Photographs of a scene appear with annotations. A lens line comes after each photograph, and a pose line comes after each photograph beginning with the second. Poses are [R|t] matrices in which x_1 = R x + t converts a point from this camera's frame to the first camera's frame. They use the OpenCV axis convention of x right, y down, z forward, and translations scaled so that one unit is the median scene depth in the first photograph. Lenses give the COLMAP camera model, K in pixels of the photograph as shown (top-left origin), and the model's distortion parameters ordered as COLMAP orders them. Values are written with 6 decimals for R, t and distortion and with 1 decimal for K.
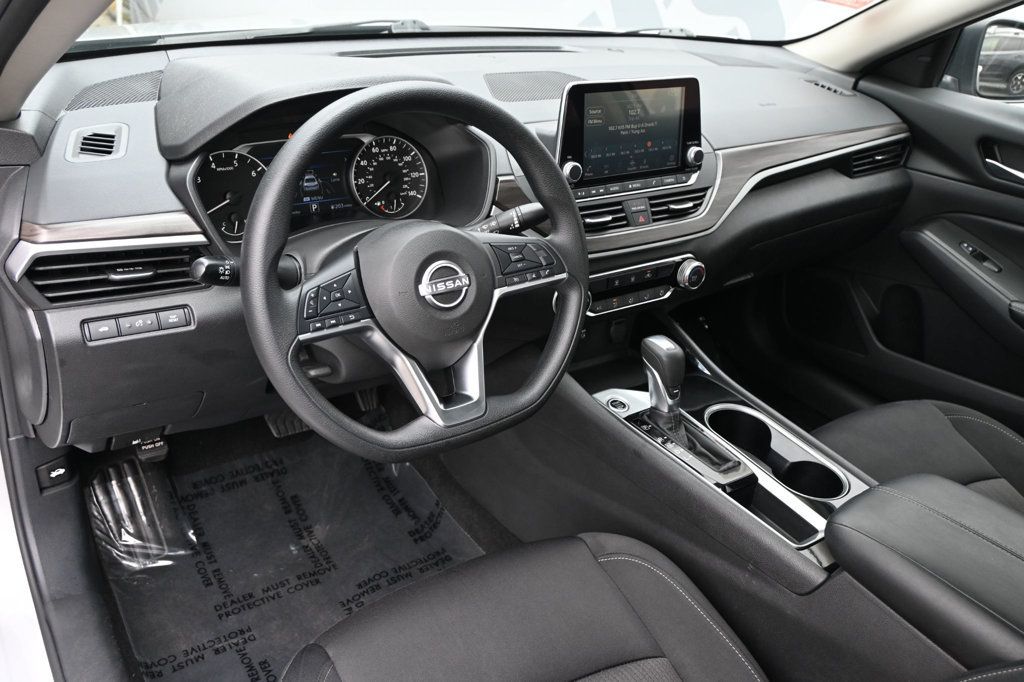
lens RADIAL K [[816.2, 0, 514.9], [0, 816.2, 338.6], [0, 0, 1]] dist [0.005109, 0.006252]
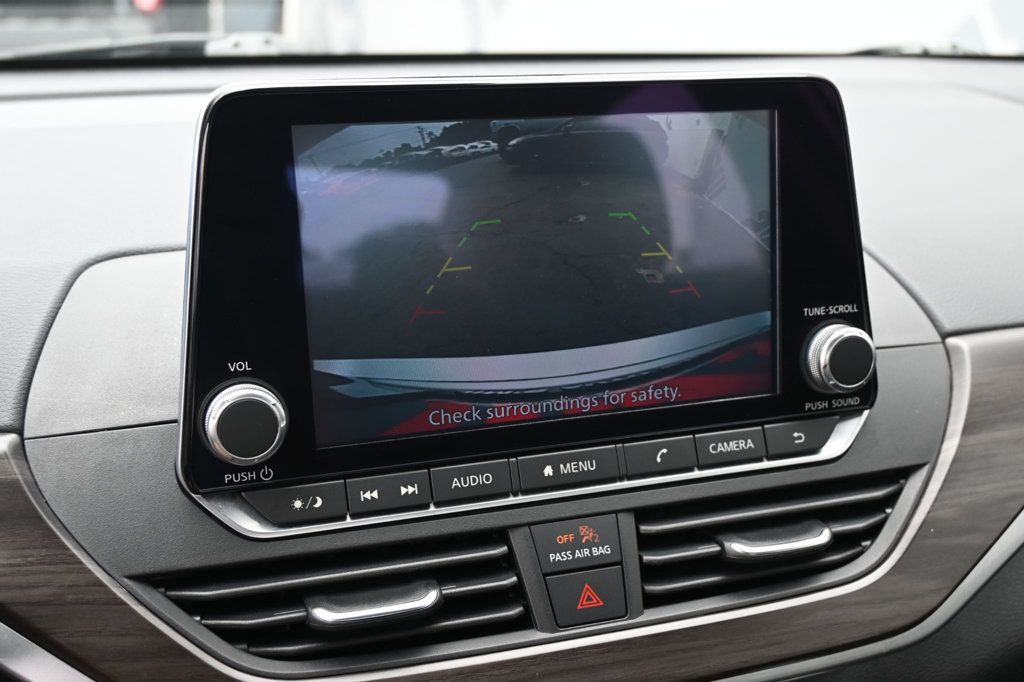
lens RADIAL K [[1138.0, 0, 509.2], [0, 1138.0, 338.7], [0, 0, 1]] dist [-0.006818, 0.000000]
pose [[0.956148, 0.013106, -0.292589, 0.228813], [-0.070320, 0.980050, -0.185896, -0.153754], [0.284316, 0.198319, 0.937995, 0.619553]]
